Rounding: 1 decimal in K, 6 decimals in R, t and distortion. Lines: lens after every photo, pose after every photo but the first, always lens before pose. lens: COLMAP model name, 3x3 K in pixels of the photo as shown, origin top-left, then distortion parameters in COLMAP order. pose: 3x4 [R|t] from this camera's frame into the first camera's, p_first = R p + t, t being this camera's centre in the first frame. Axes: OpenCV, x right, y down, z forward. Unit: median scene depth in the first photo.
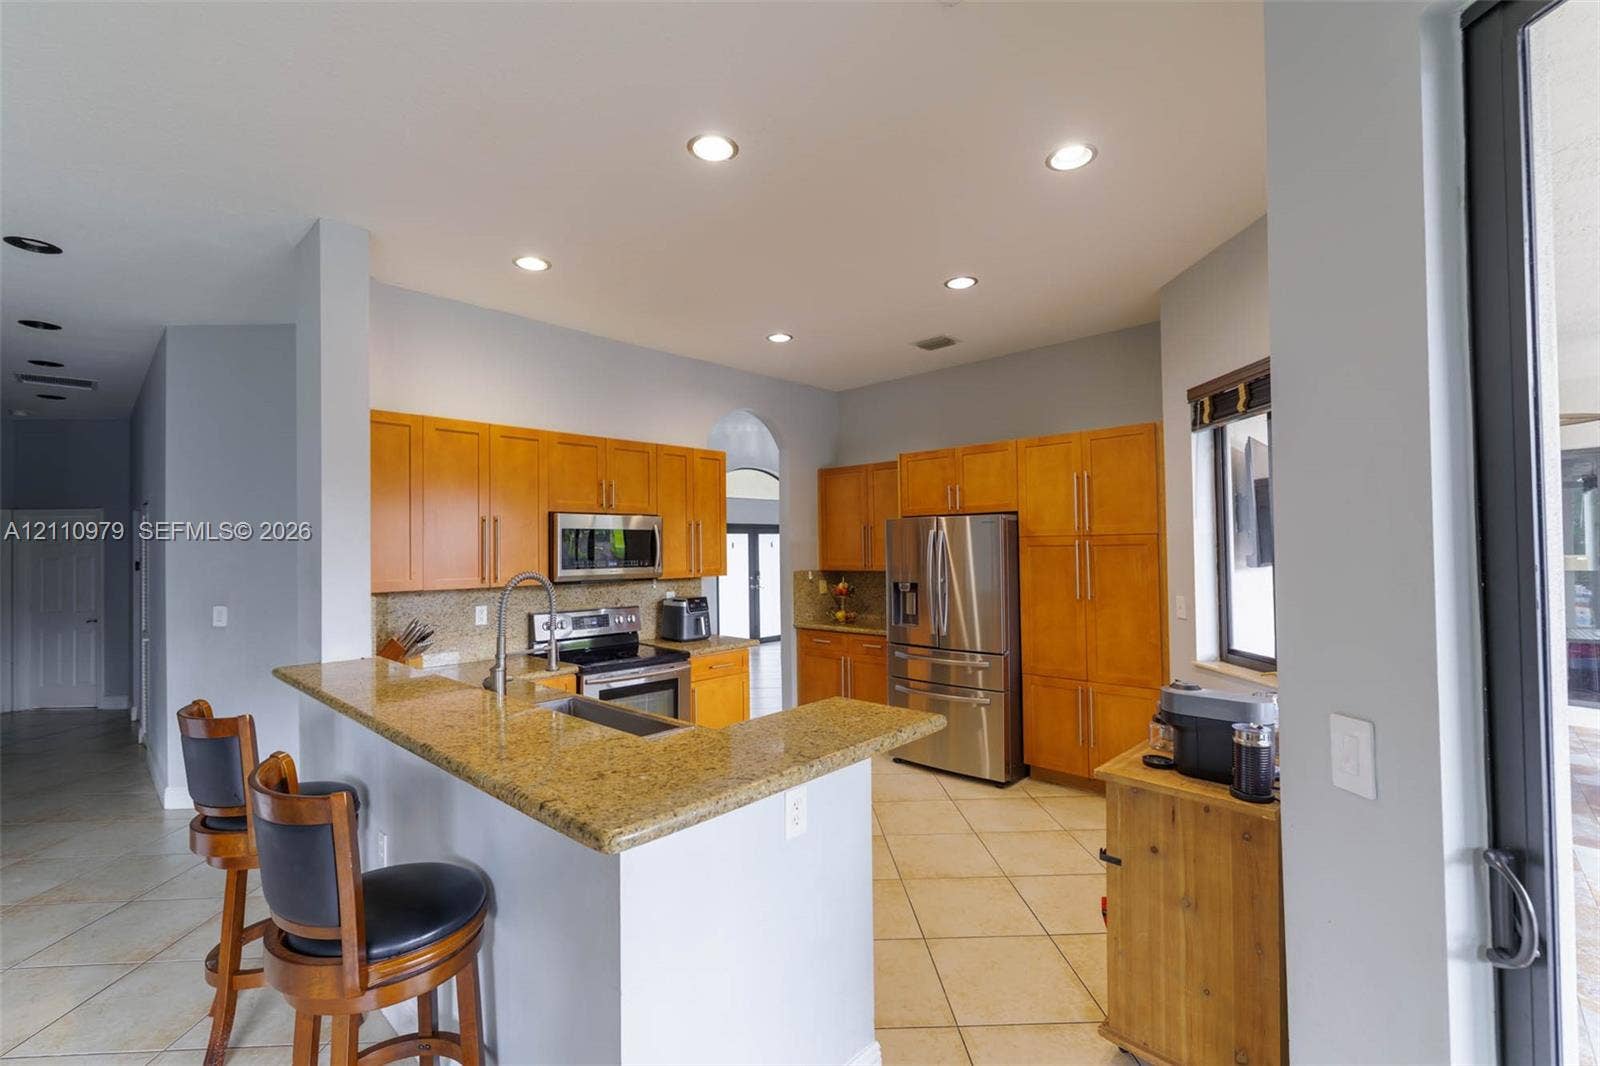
lens RADIAL K [[699.7, 0, 800.0], [0, 699.7, 533.0], [0, 0, 1]] dist [0.008212, 0.000040]
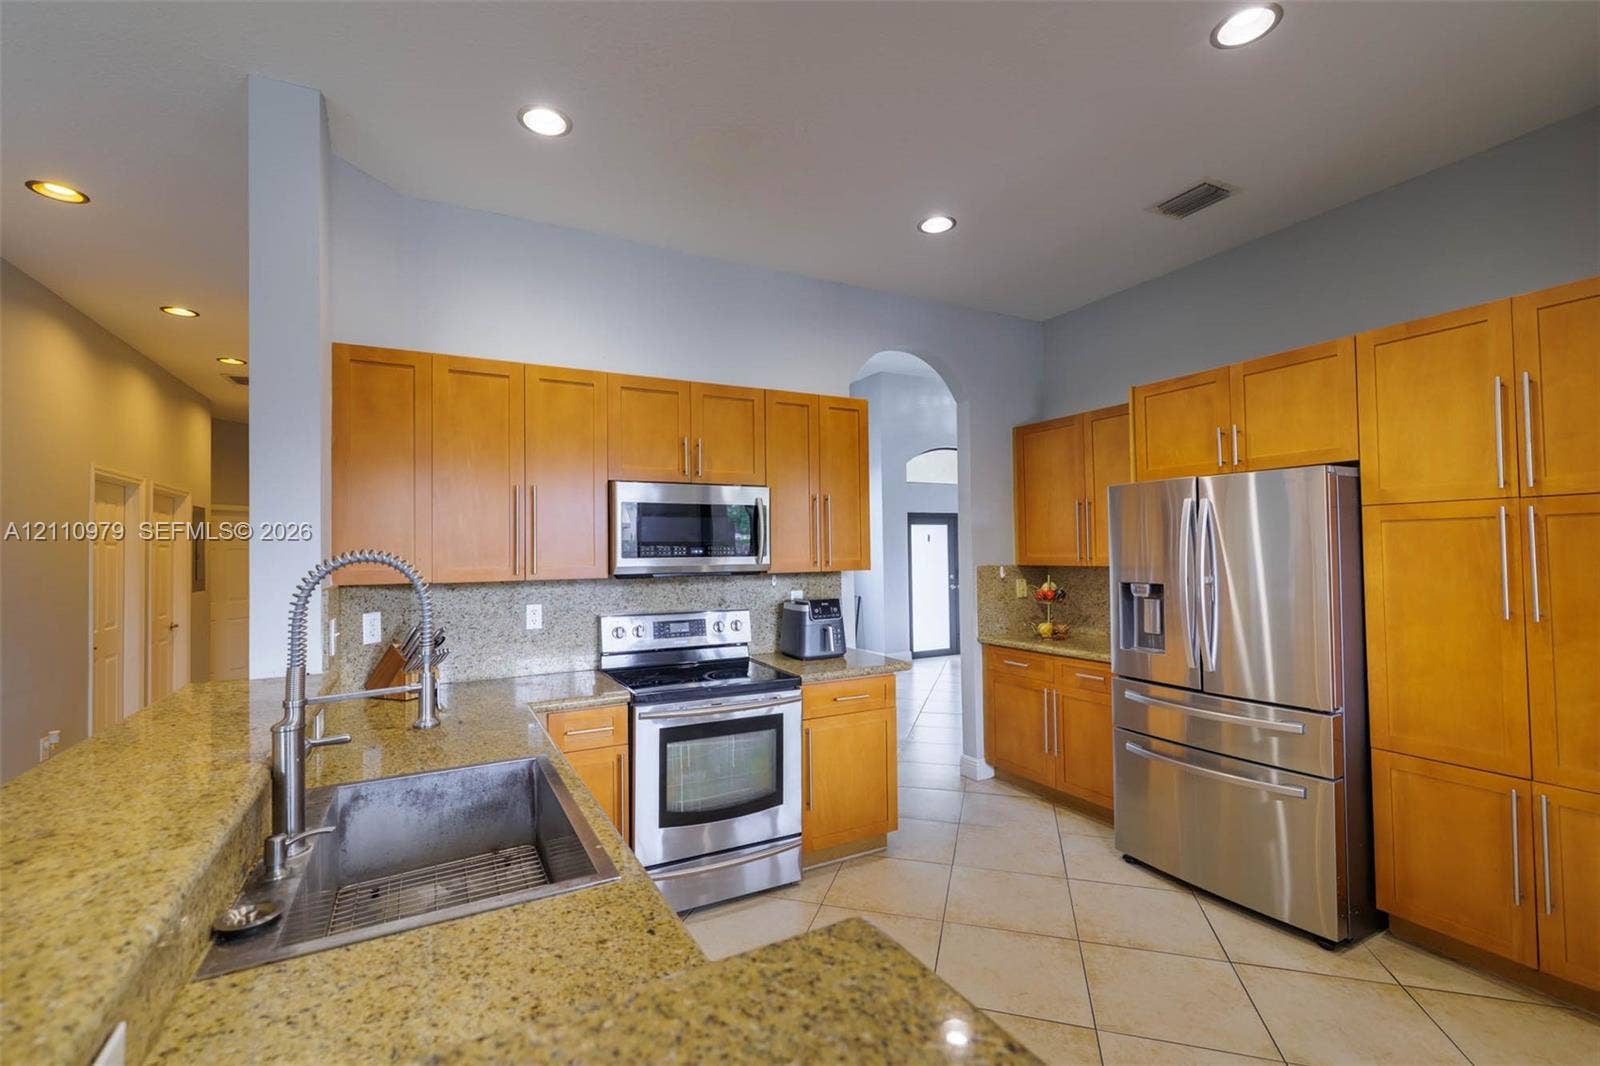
lens RADIAL K [[699.7, 0, 800.0], [0, 699.7, 533.0], [0, 0, 1]] dist [0.008212, 0.000040]
pose [[0.948394, -0.007487, -0.317006, 0.060093], [0.007741, 0.999970, -0.000458, 0.023508], [0.317000, -0.002020, 0.948423, 0.304688]]
